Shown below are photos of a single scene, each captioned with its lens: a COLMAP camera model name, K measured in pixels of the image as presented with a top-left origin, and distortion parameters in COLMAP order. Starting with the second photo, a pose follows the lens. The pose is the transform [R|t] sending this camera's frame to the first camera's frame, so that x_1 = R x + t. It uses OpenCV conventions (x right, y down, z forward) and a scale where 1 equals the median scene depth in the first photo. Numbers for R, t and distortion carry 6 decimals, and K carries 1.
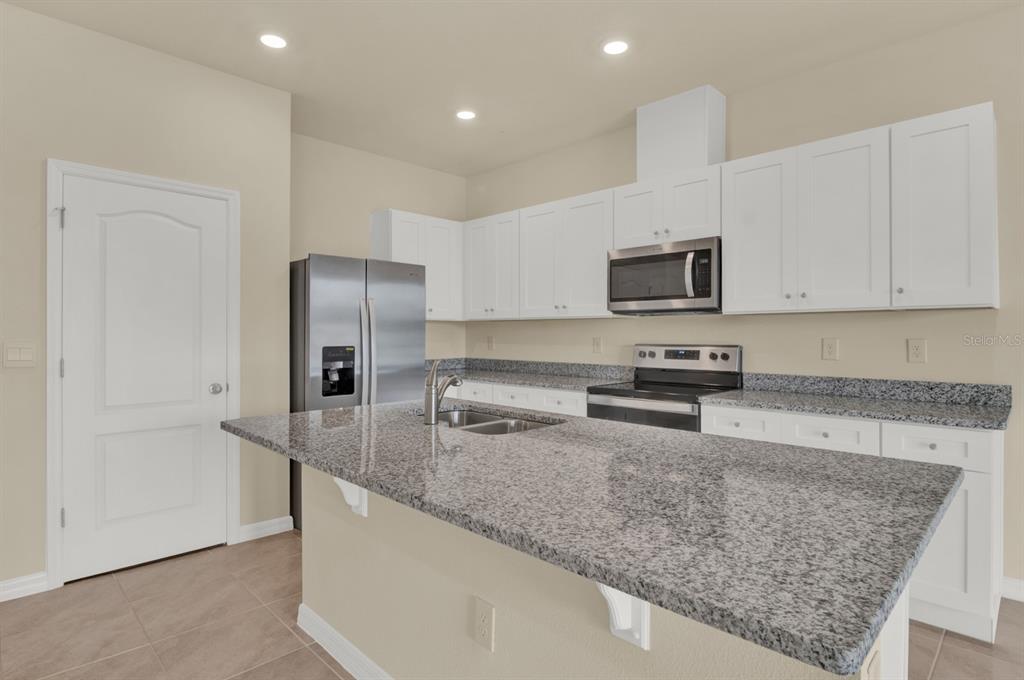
lens RADIAL K [[530.6, 0, 512.0], [0, 530.6, 340.0], [0, 0, 1]] dist [0.005970, 0.000652]
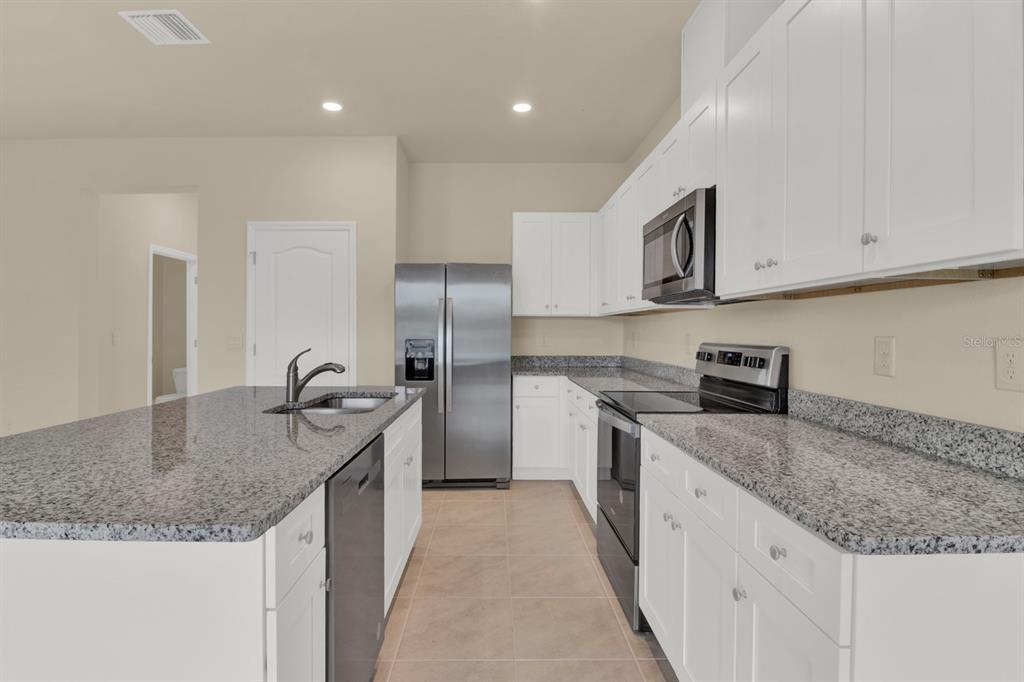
lens RADIAL K [[513.5, 0, 506.3], [0, 513.5, 339.5], [0, 0, 1]] dist [0.014266, -0.001205]
pose [[0.719097, 0.011369, -0.694817, 0.644864], [-0.008696, 0.999935, 0.007361, 0.000280], [0.694856, 0.000749, 0.719149, 0.330791]]
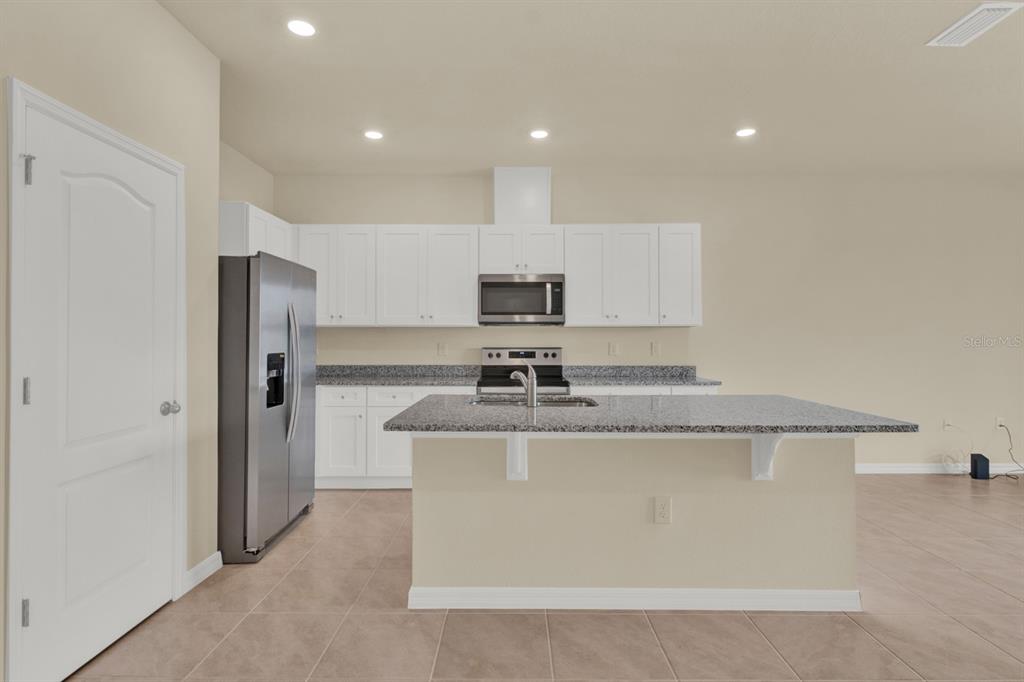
lens RADIAL K [[518.9, 0, 512.0], [0, 518.9, 341.0], [0, 0, 1]] dist [0.020962, -0.000075]
pose [[0.712971, -0.001699, 0.701191, -0.710120], [0.007874, 0.999953, -0.005584, -0.000963], [-0.701149, 0.009503, 0.712952, 0.065503]]
